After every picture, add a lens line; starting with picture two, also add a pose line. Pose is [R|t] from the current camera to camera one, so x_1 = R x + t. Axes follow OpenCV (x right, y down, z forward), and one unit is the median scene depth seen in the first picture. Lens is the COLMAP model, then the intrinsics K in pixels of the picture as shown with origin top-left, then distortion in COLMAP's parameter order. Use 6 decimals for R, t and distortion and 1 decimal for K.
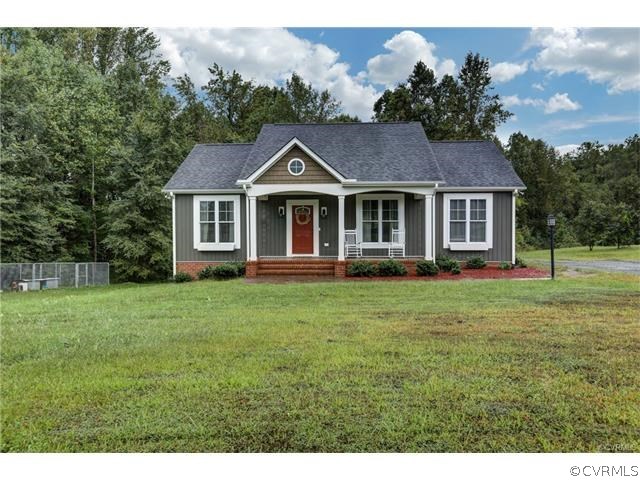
lens RADIAL K [[595.9, 0, 320.0], [0, 595.9, 240.0], [0, 0, 1]] dist [0.060105, -0.000601]
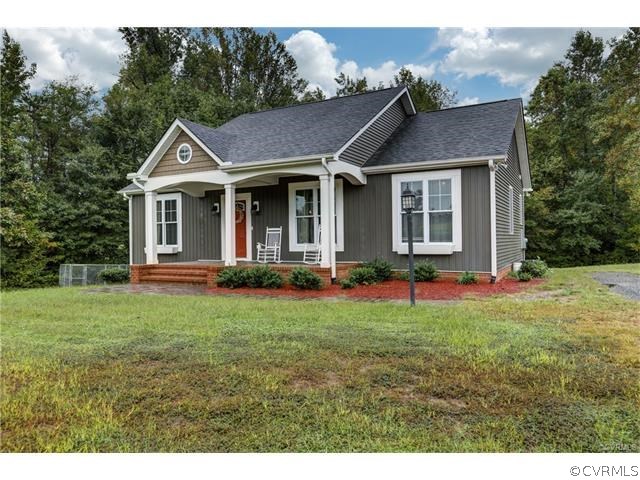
lens RADIAL K [[503.7, 0, 320.0], [0, 503.7, 240.0], [0, 0, 1]] dist [0.002724, 0.003705]
pose [[0.868476, -0.008621, -0.495657, 0.431242], [0.004055, 0.999939, -0.010287, 0.006311], [0.495715, 0.006925, 0.868457, 0.435580]]
